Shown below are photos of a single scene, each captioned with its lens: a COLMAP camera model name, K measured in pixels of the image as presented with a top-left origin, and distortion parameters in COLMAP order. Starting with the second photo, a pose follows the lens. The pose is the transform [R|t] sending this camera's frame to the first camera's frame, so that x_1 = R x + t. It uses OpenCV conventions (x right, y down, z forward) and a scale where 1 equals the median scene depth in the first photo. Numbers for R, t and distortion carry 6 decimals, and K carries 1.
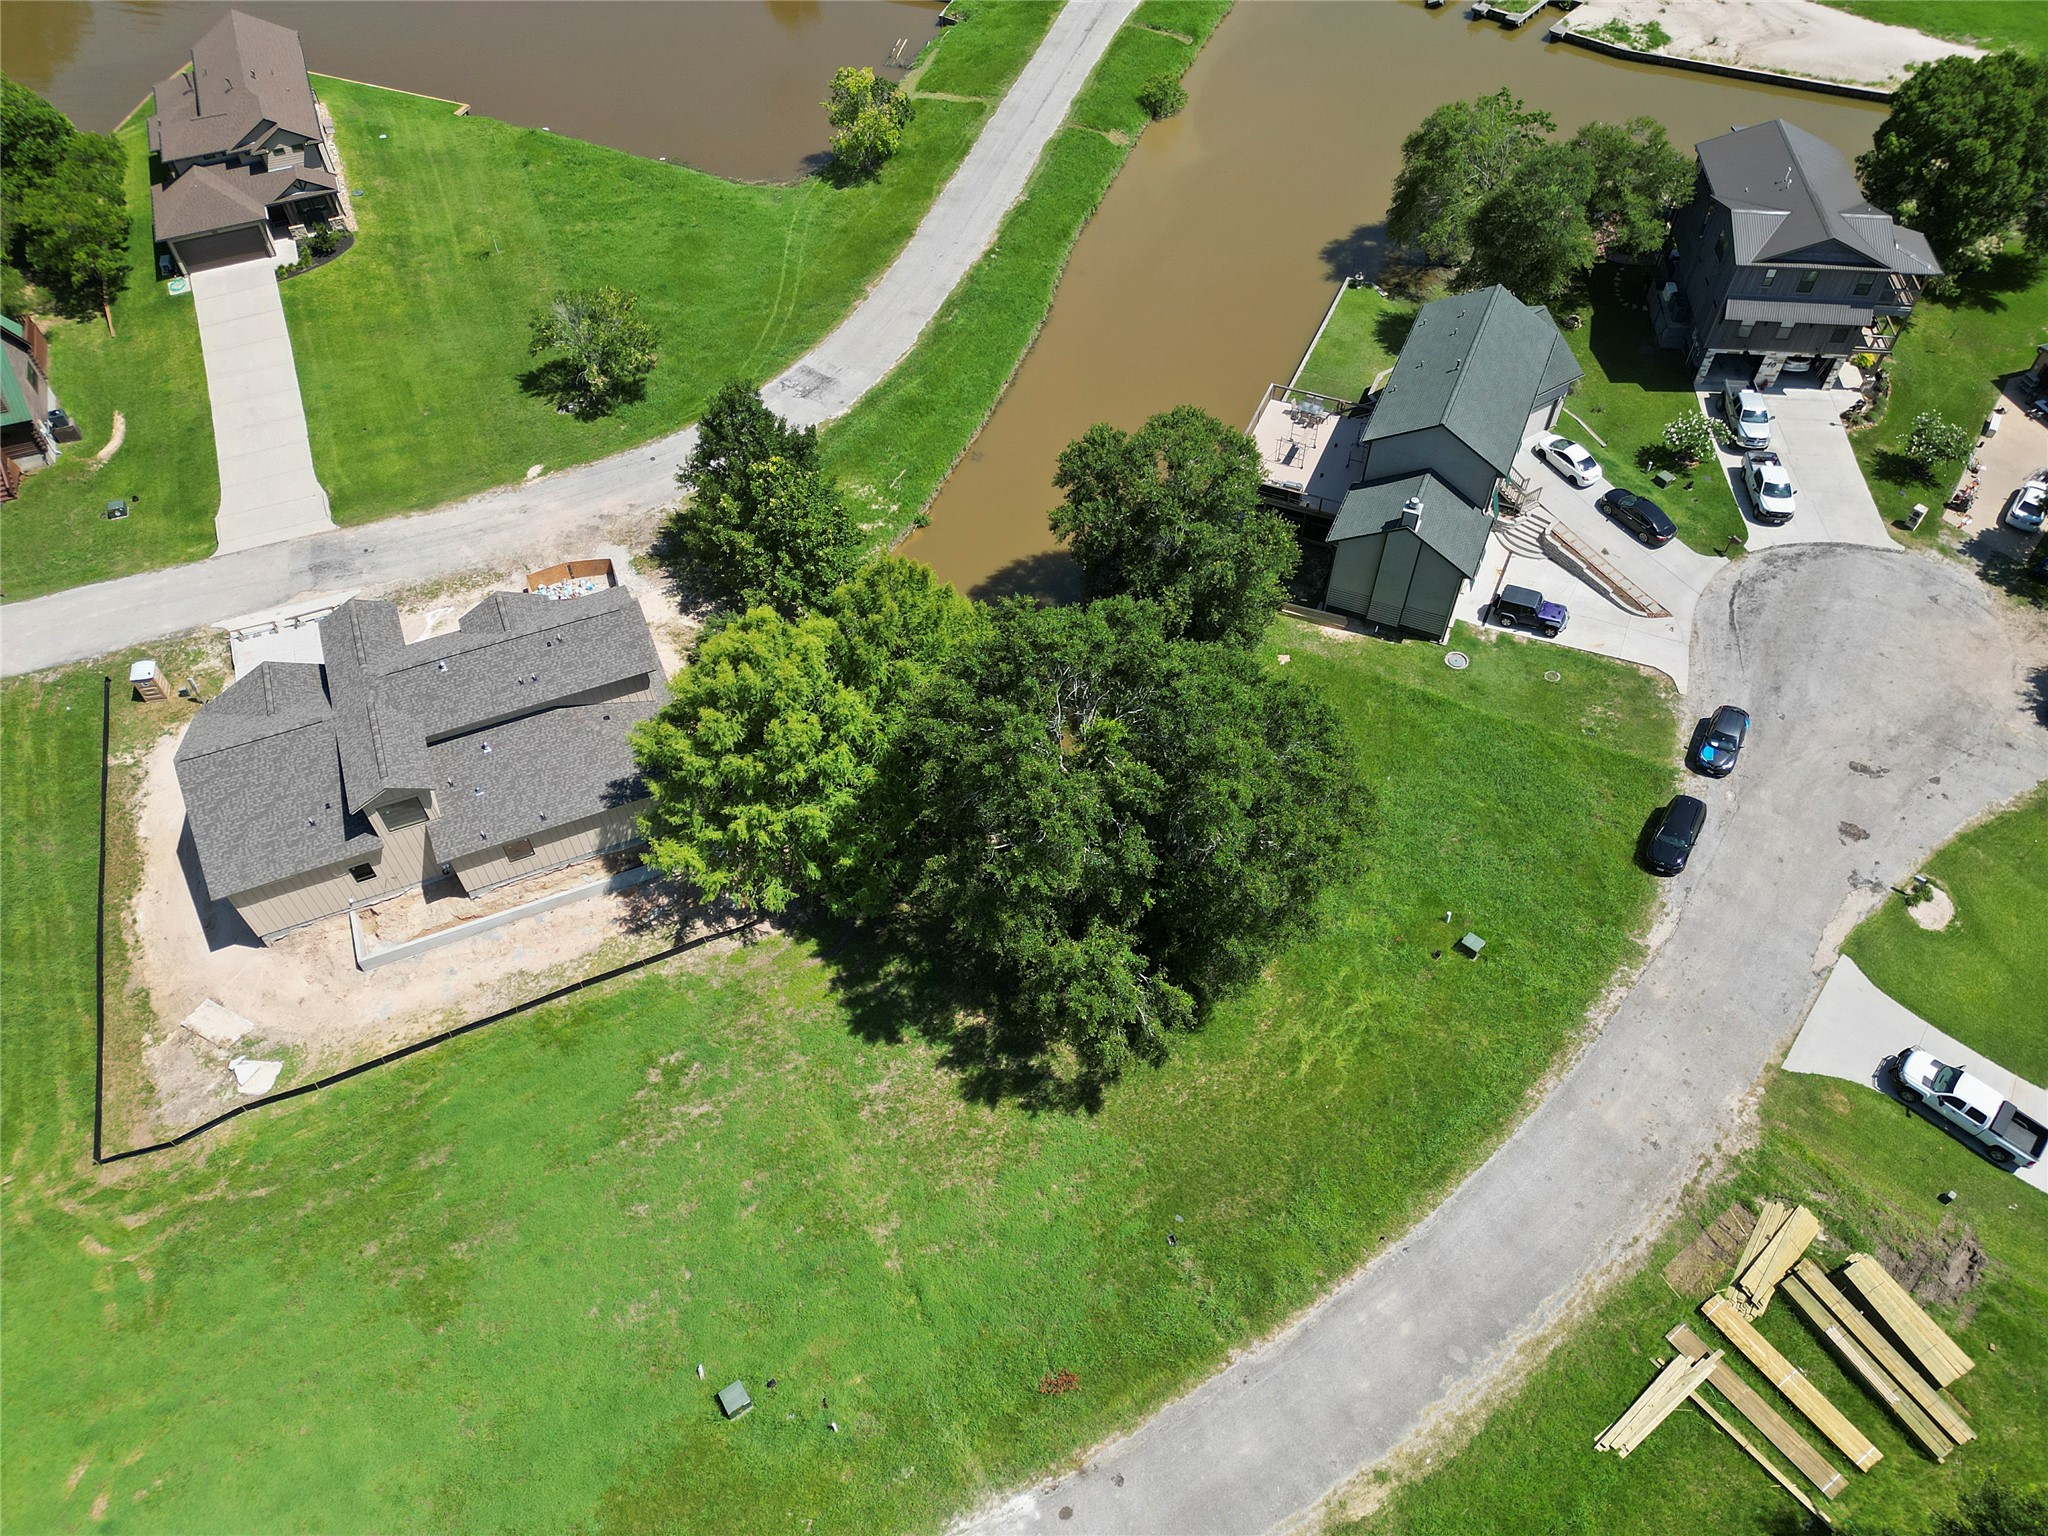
lens RADIAL K [[1432.0, 0, 1017.8], [0, 1432.0, 768.7], [0, 0, 1]] dist [0.070103, -0.071172]
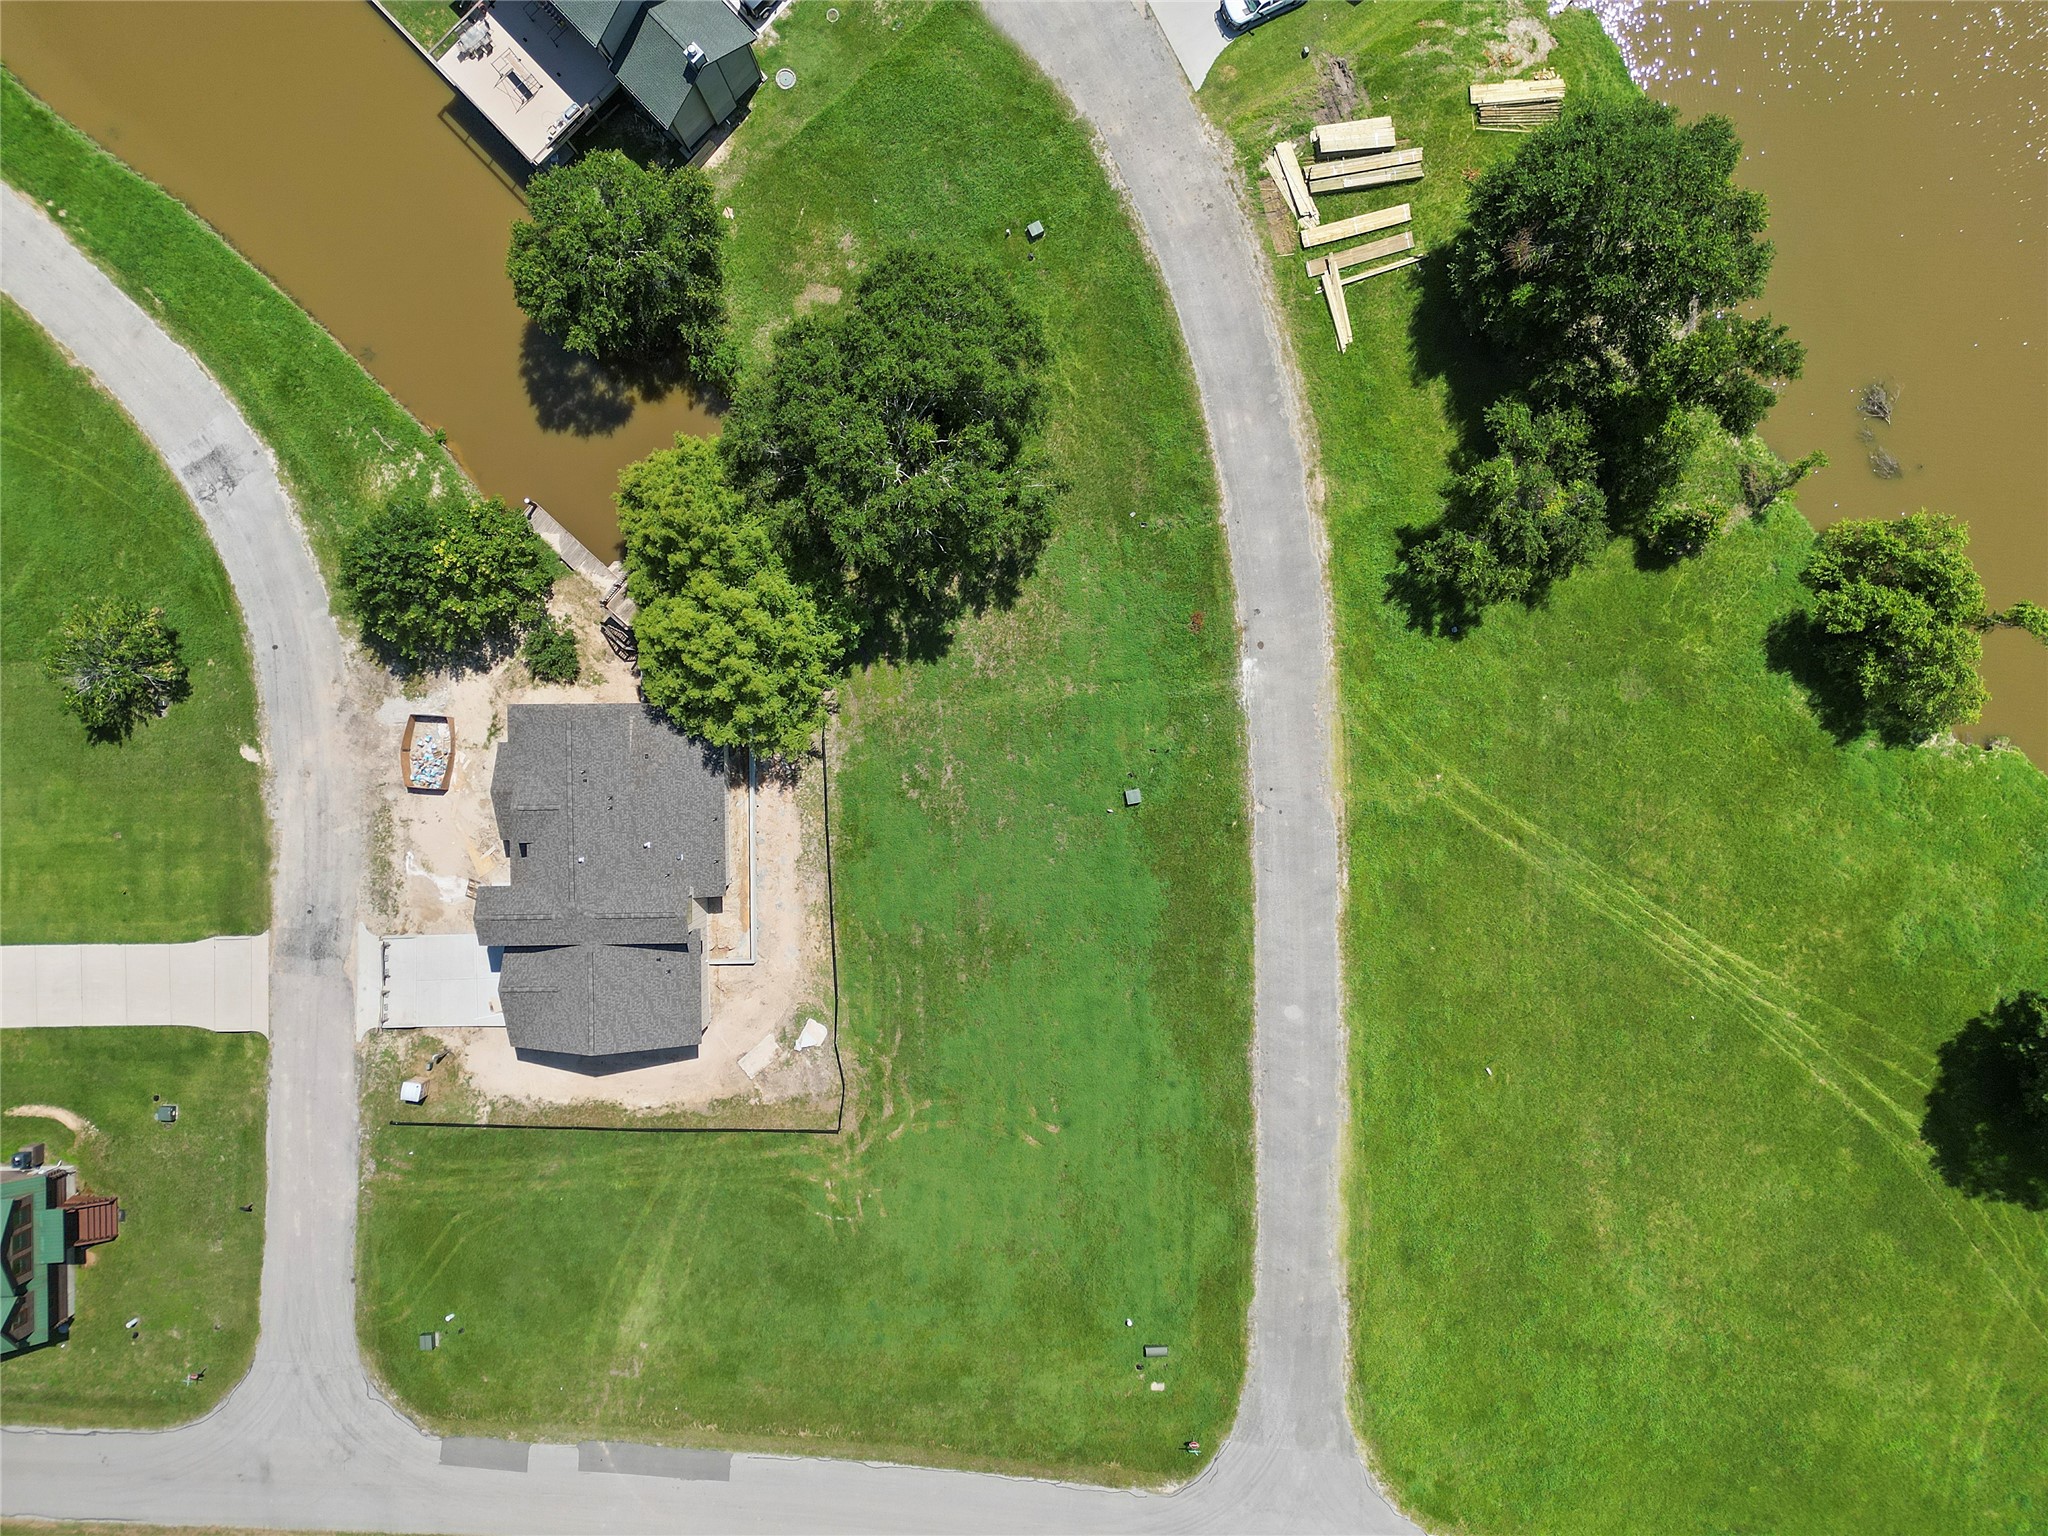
lens RADIAL K [[1439.7, 0, 1017.9], [0, 1439.7, 768.5], [0, 0, 1]] dist [0.071930, -0.071710]
pose [[0.377098, -0.926052, -0.014977, -0.155808], [0.723021, 0.284239, 0.629642, -0.633339], [-0.578824, -0.248265, 0.776741, -0.216882]]
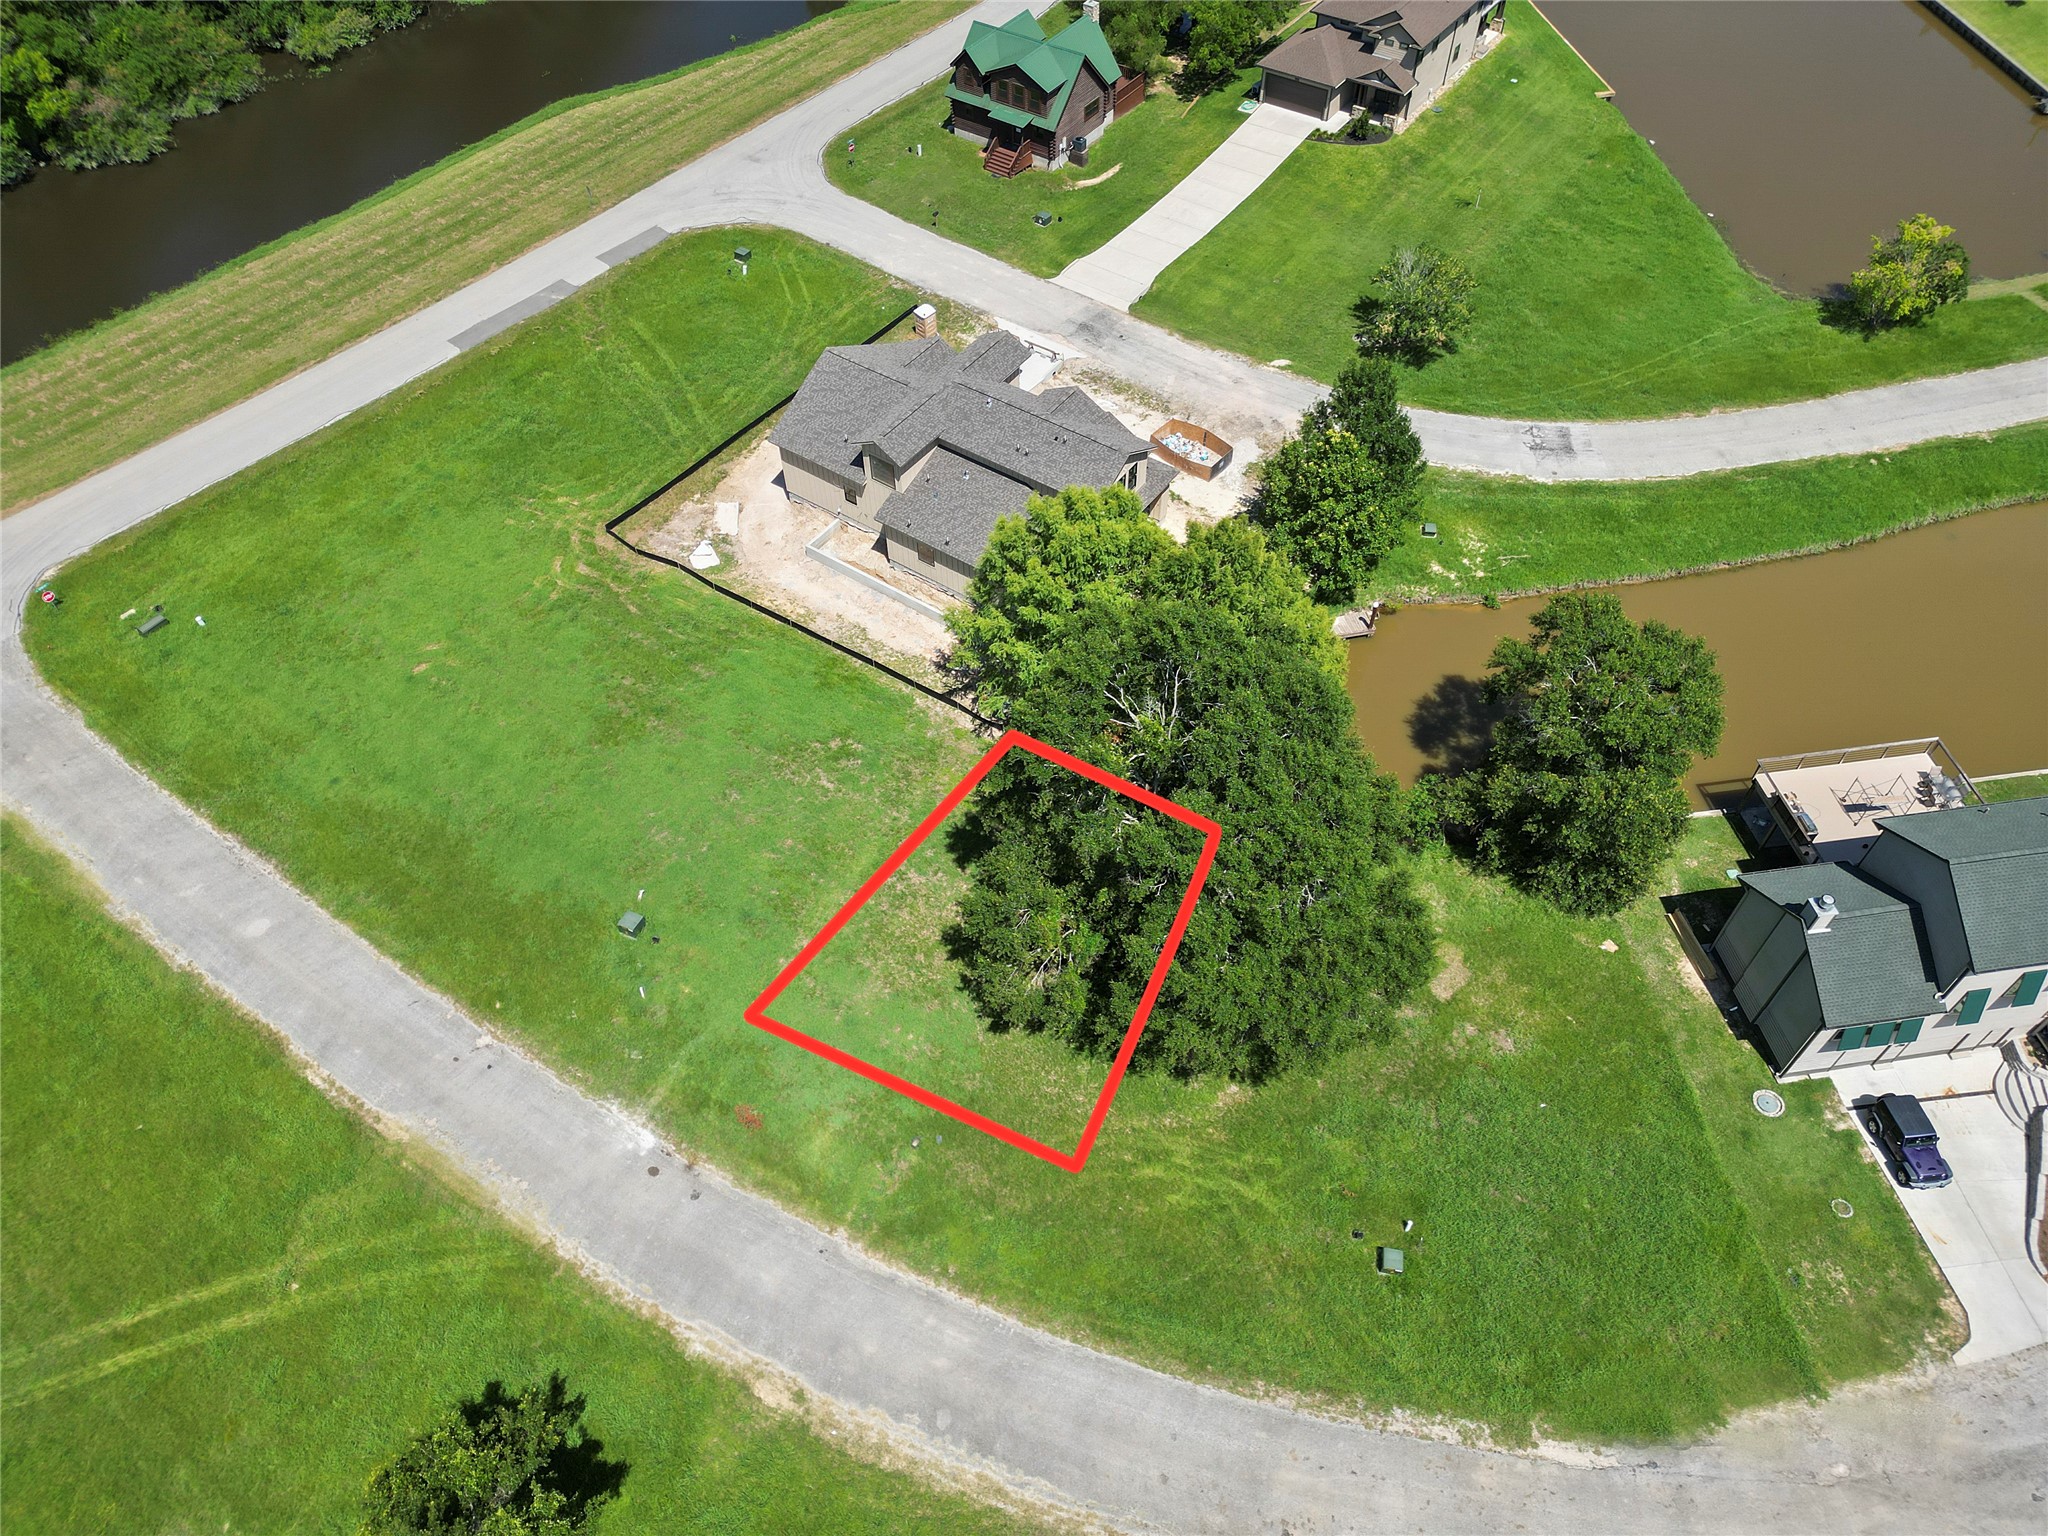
lens RADIAL K [[1421.0, 0, 1017.6], [0, 1421.0, 776.7], [0, 0, 1]] dist [0.067063, -0.064568]
pose [[0.527733, 0.658529, -0.536505, 0.469934], [-0.652464, 0.718693, 0.240357, -0.149606], [0.543865, 0.223205, 0.808944, 0.112343]]
